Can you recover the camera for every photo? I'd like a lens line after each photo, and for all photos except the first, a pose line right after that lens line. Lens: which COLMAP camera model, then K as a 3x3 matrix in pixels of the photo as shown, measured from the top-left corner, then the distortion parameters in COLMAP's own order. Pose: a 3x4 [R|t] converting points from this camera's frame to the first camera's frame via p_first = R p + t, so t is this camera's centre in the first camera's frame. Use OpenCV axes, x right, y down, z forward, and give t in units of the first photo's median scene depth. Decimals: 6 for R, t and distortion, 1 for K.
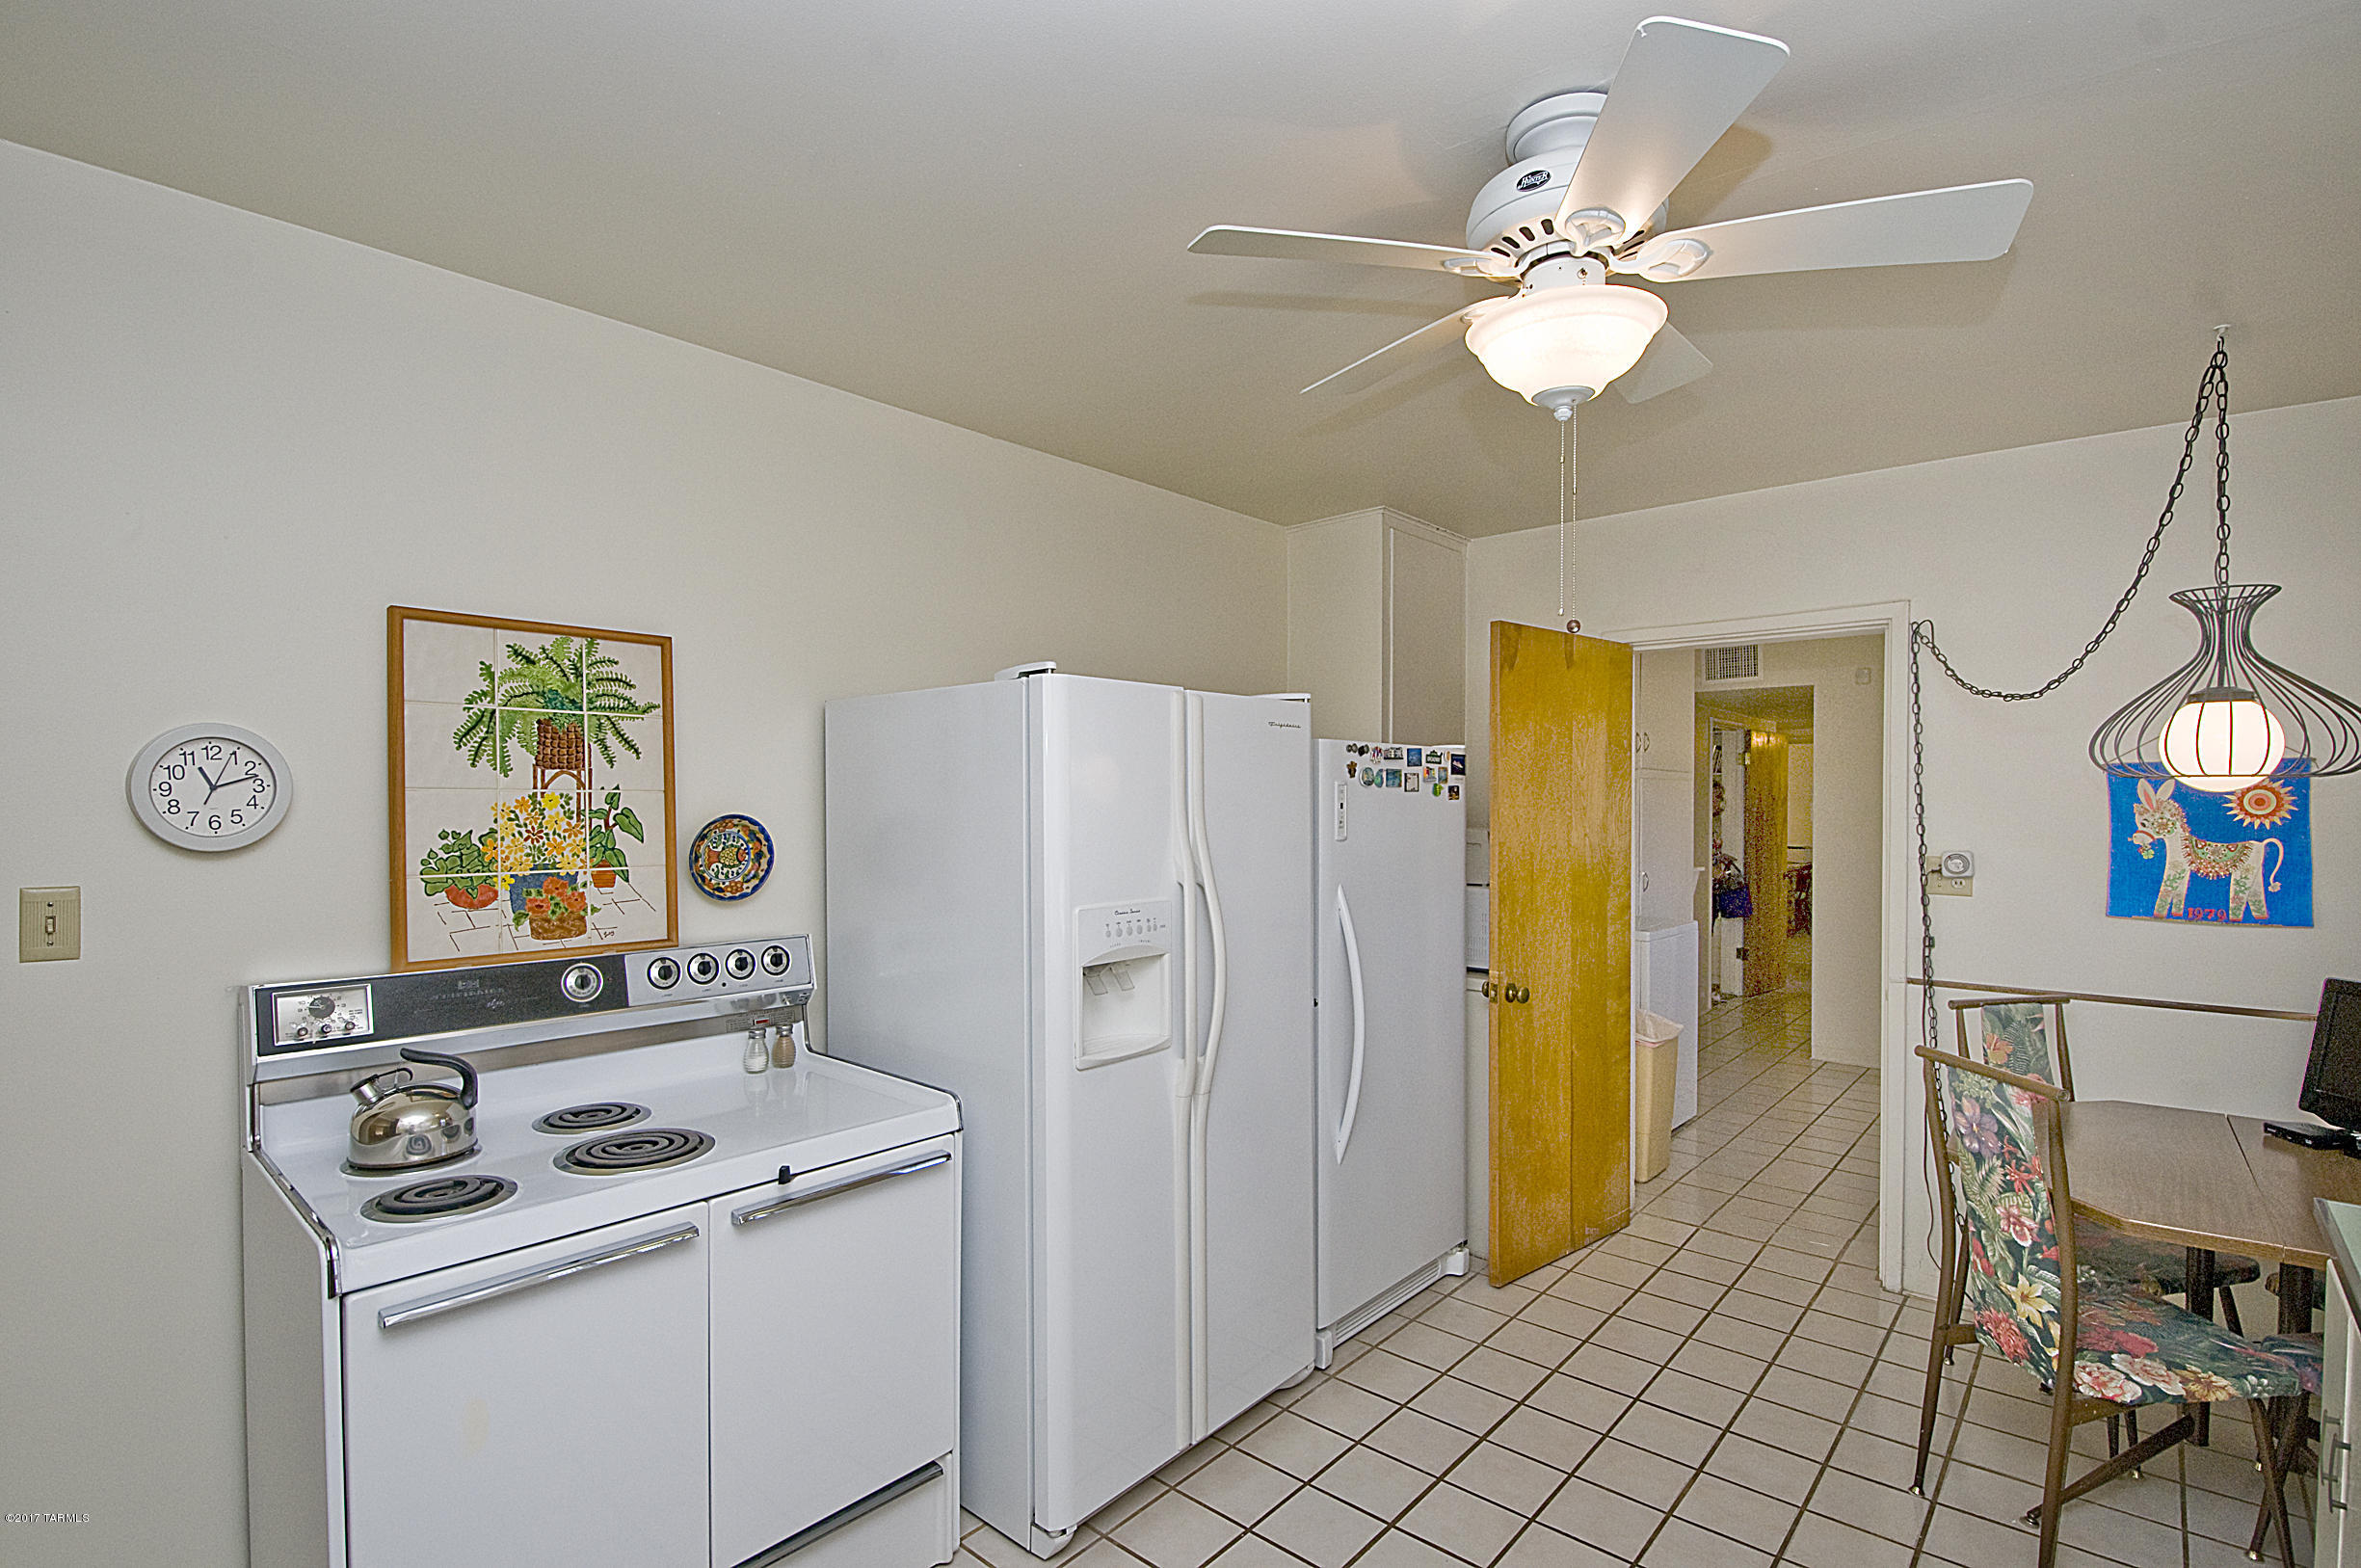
lens RADIAL K [[1084.3, 0, 1194.2], [0, 1084.3, 797.9], [0, 0, 1]] dist [-0.026143, -0.000694]
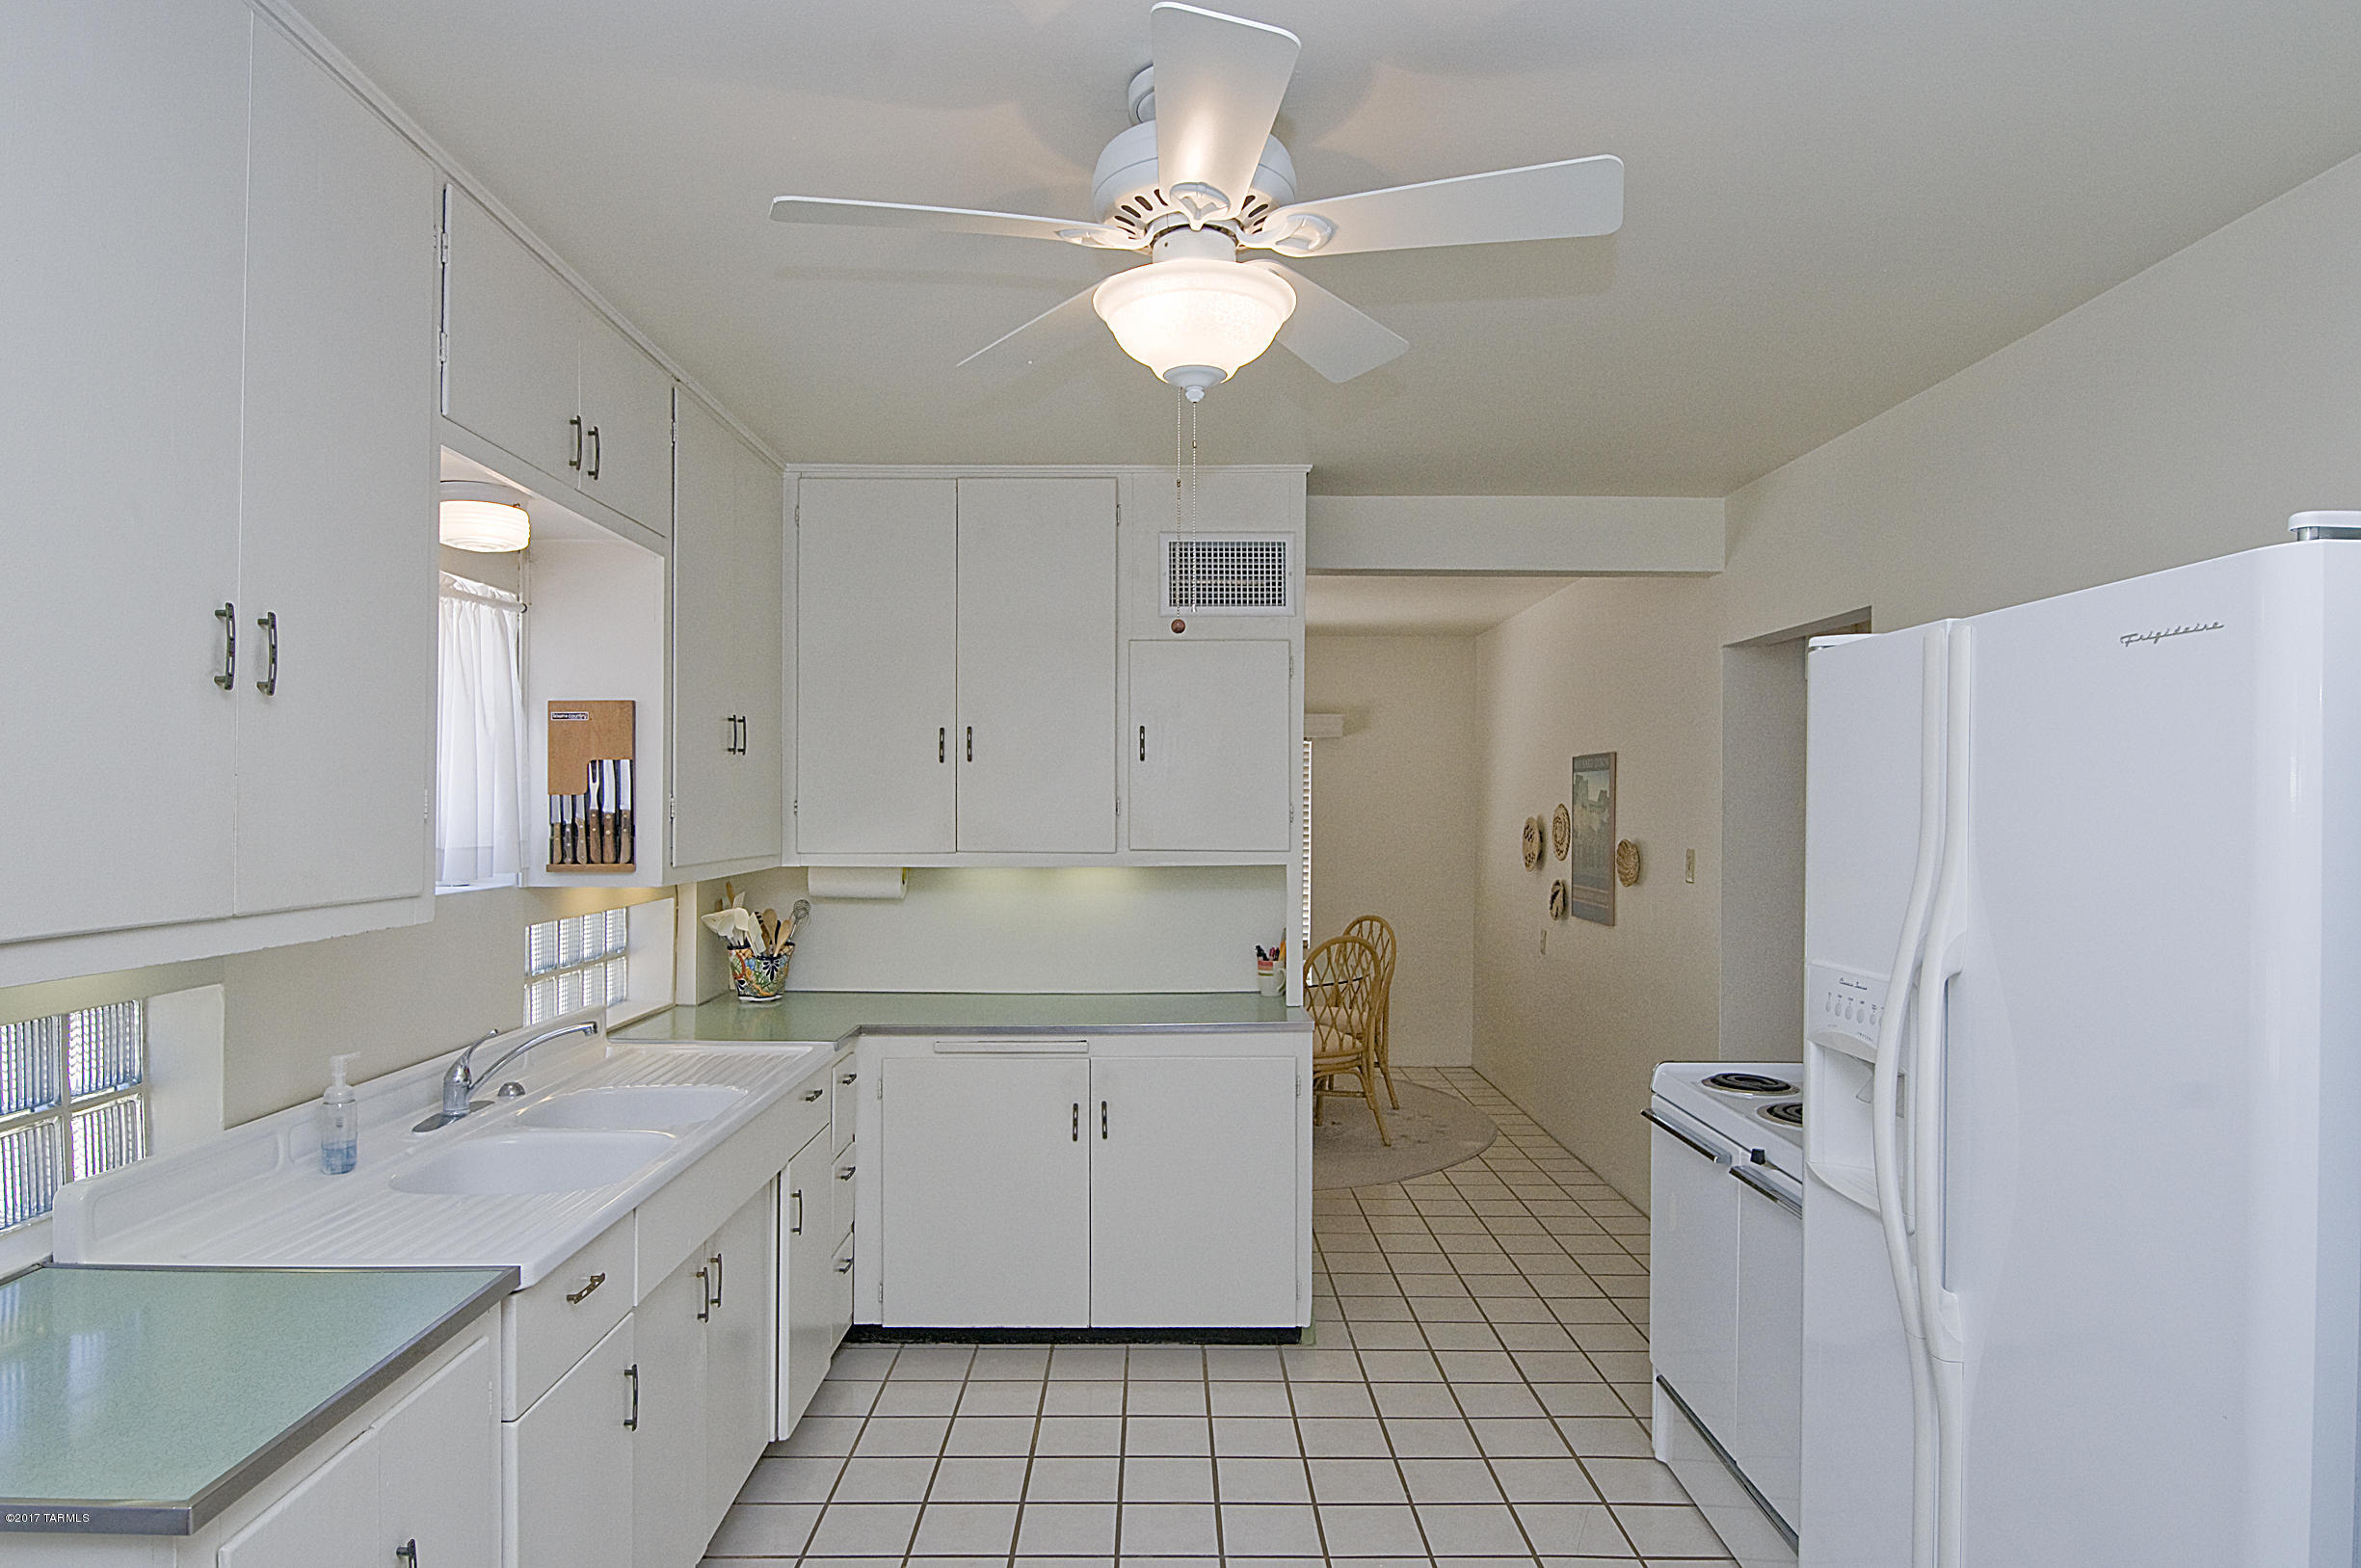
lens RADIAL K [[1361.3, 0, 1171.3], [0, 1361.3, 799.8], [0, 0, 1]] dist [0.005408, -0.011896]
pose [[-0.744661, -0.007963, -0.667395, 0.855654], [-0.007887, 0.999964, -0.003130, -0.003685], [0.667396, 0.002933, -0.744697, 1.402722]]
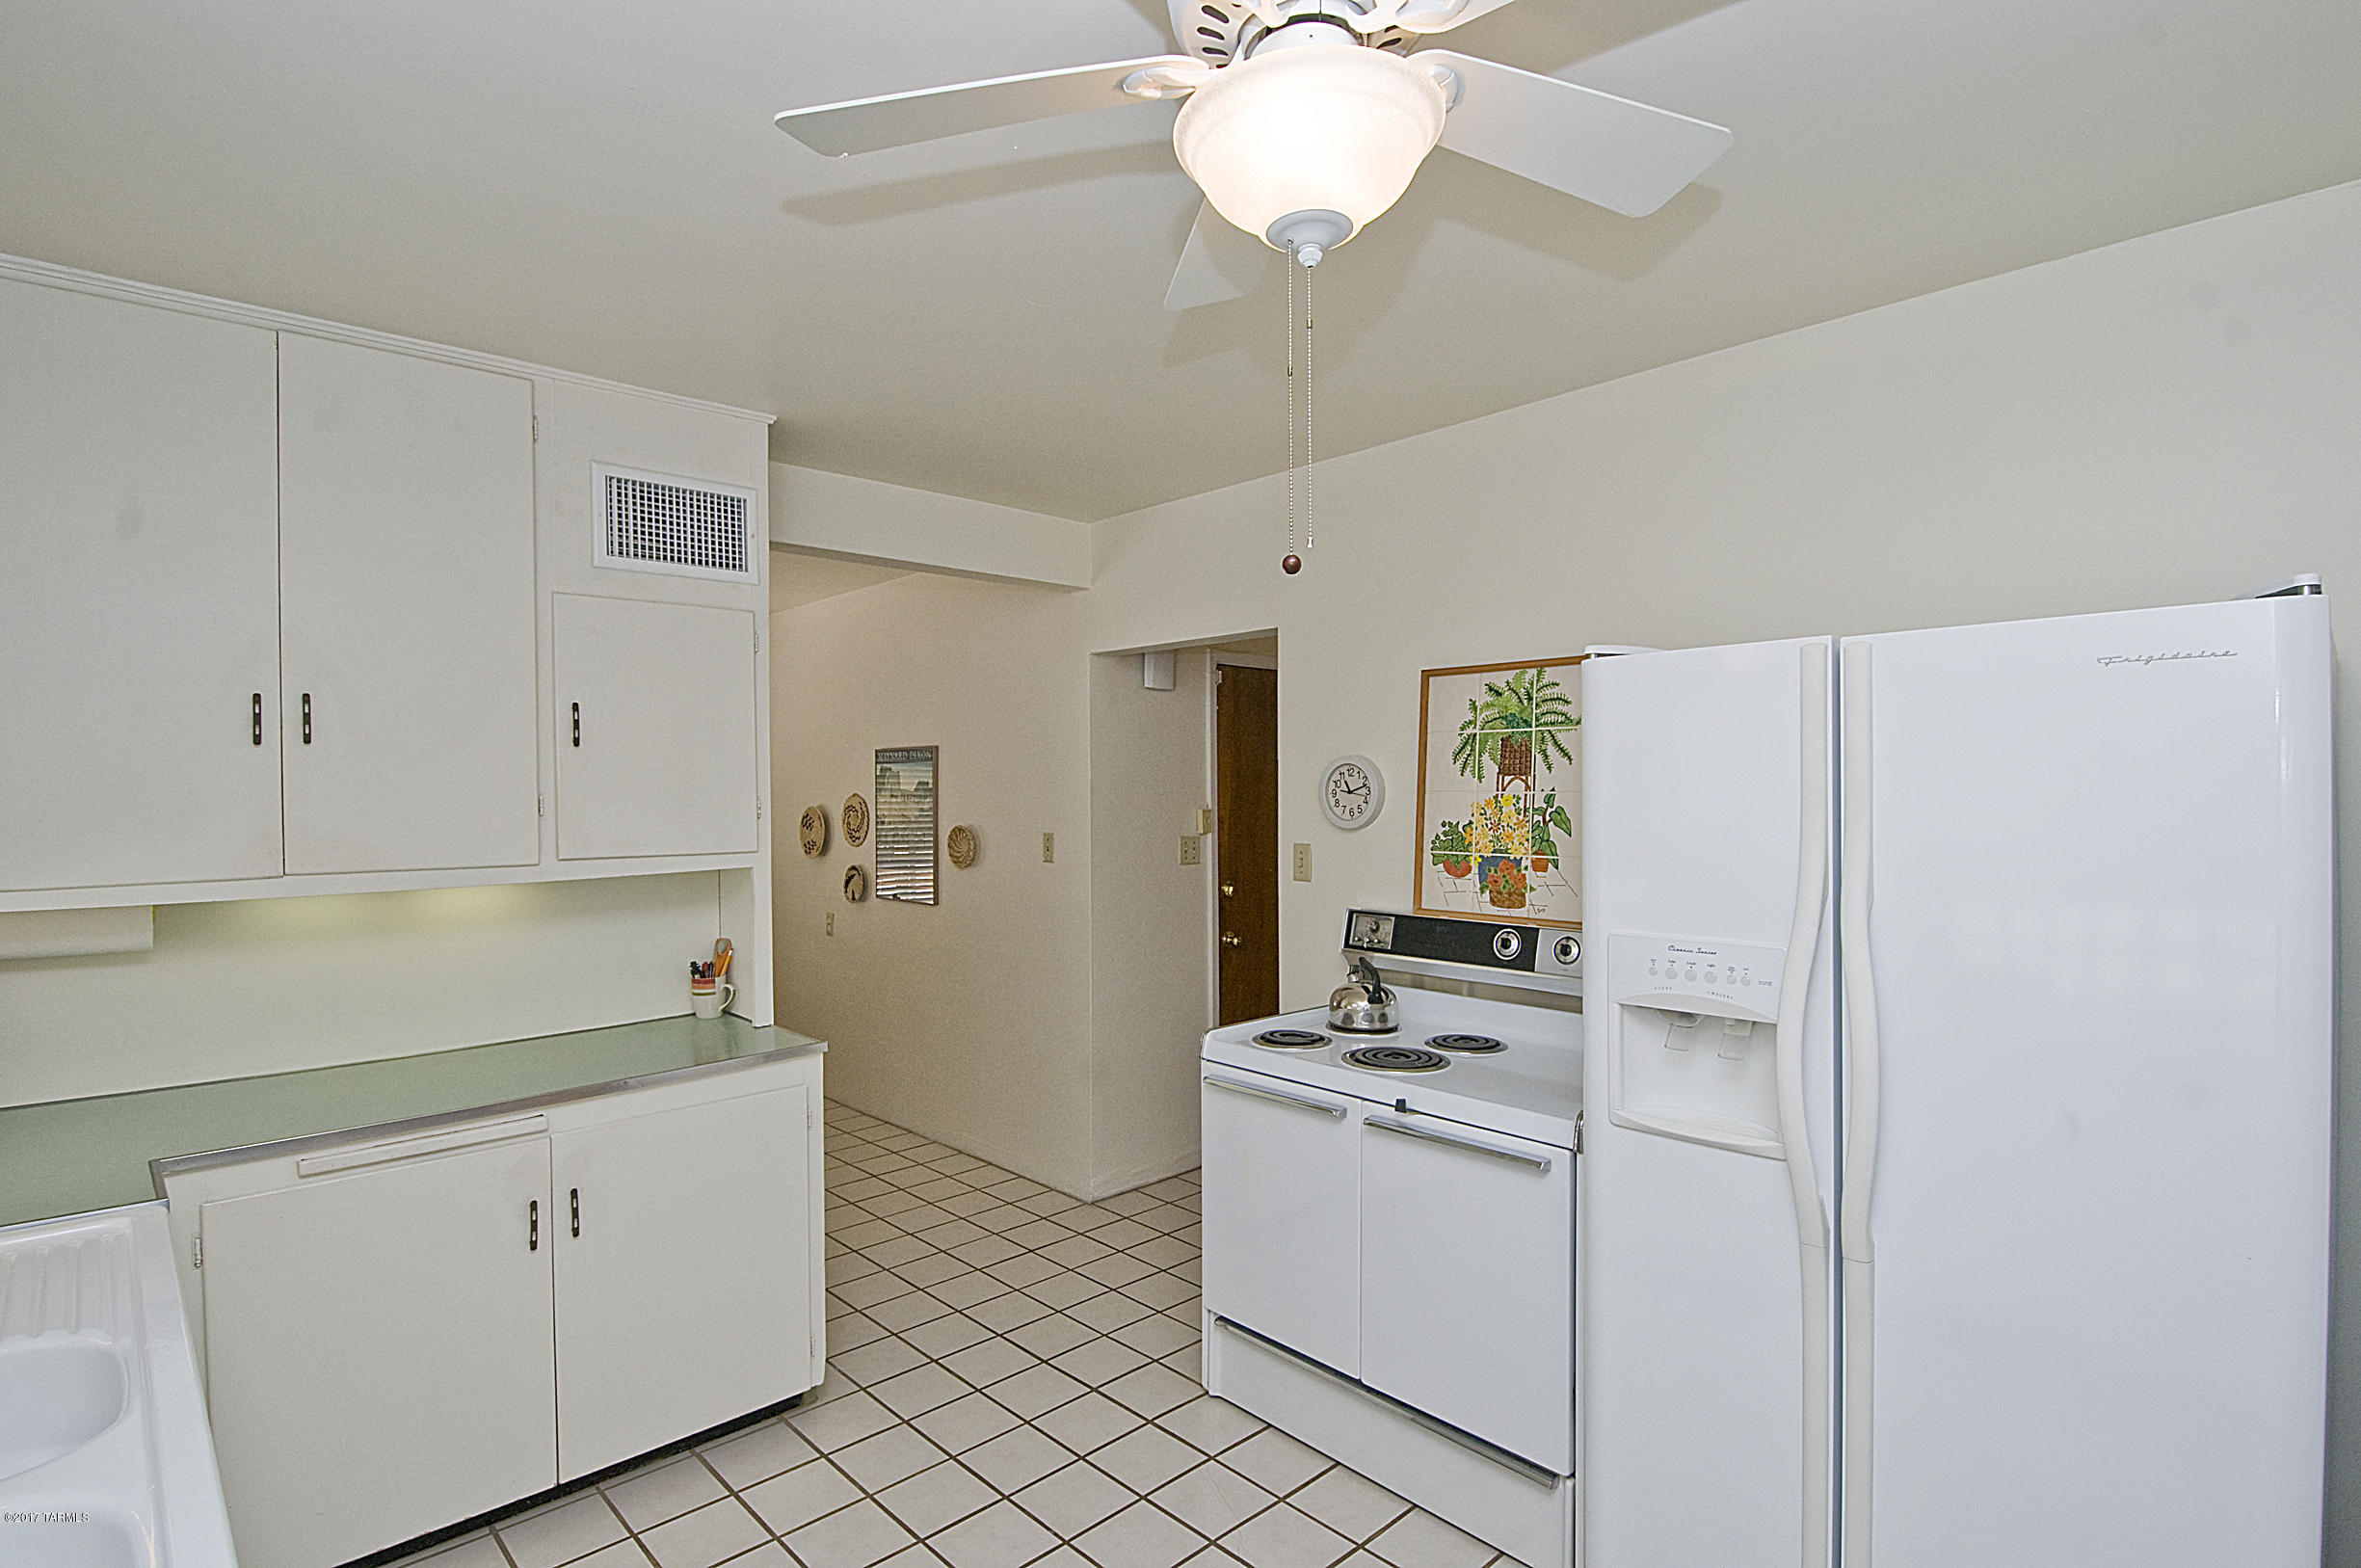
lens RADIAL K [[1148.0, 0, 1175.1], [0, 1148.0, 797.0], [0, 0, 1]] dist [-0.001975, -0.007901]
pose [[-0.092248, 0.005191, -0.995723, 0.820092], [0.005838, 0.999972, 0.004672, -0.010334], [0.995719, -0.005382, -0.092276, 0.741870]]
